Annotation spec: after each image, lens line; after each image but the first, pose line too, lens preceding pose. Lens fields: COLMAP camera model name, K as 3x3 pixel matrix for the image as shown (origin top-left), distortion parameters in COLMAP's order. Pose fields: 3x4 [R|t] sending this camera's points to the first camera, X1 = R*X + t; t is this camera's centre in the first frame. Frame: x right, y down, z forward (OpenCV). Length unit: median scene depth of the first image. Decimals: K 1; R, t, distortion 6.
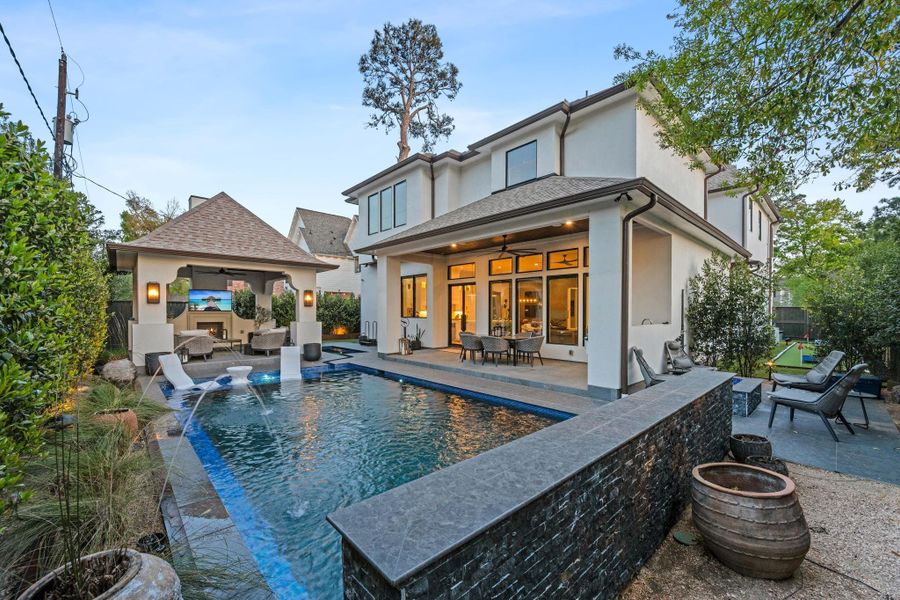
lens RADIAL K [[357.5, 0, 450.8], [0, 357.5, 297.3], [0, 0, 1]] dist [0.000477, 0.000261]
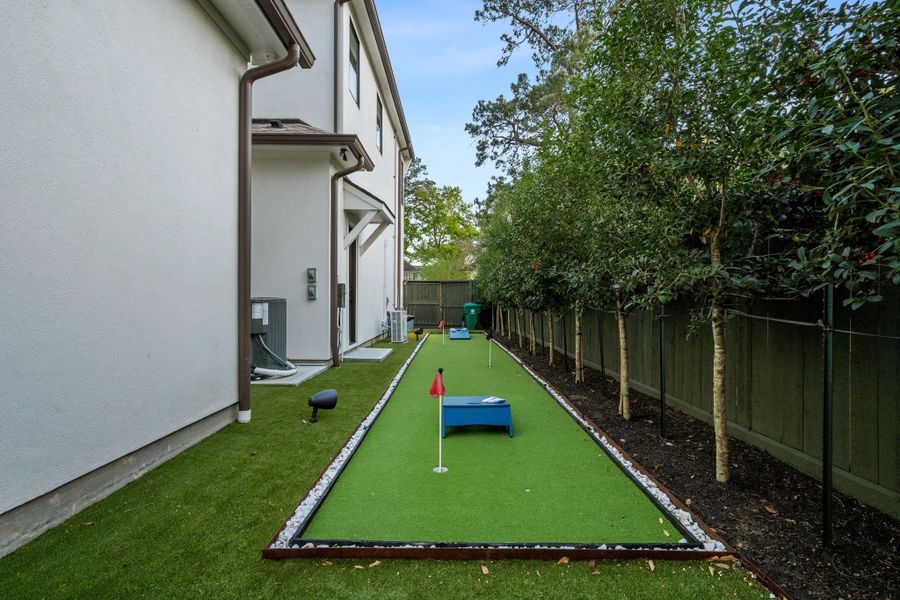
lens RADIAL K [[357.5, 0, 450.8], [0, 357.5, 297.3], [0, 0, 1]] dist [0.000477, 0.000261]
pose [[0.675767, -0.013367, 0.736994, 0.287679], [0.001989, 0.999865, 0.016310, 0.028816], [-0.737112, -0.009556, 0.675703, 0.299826]]
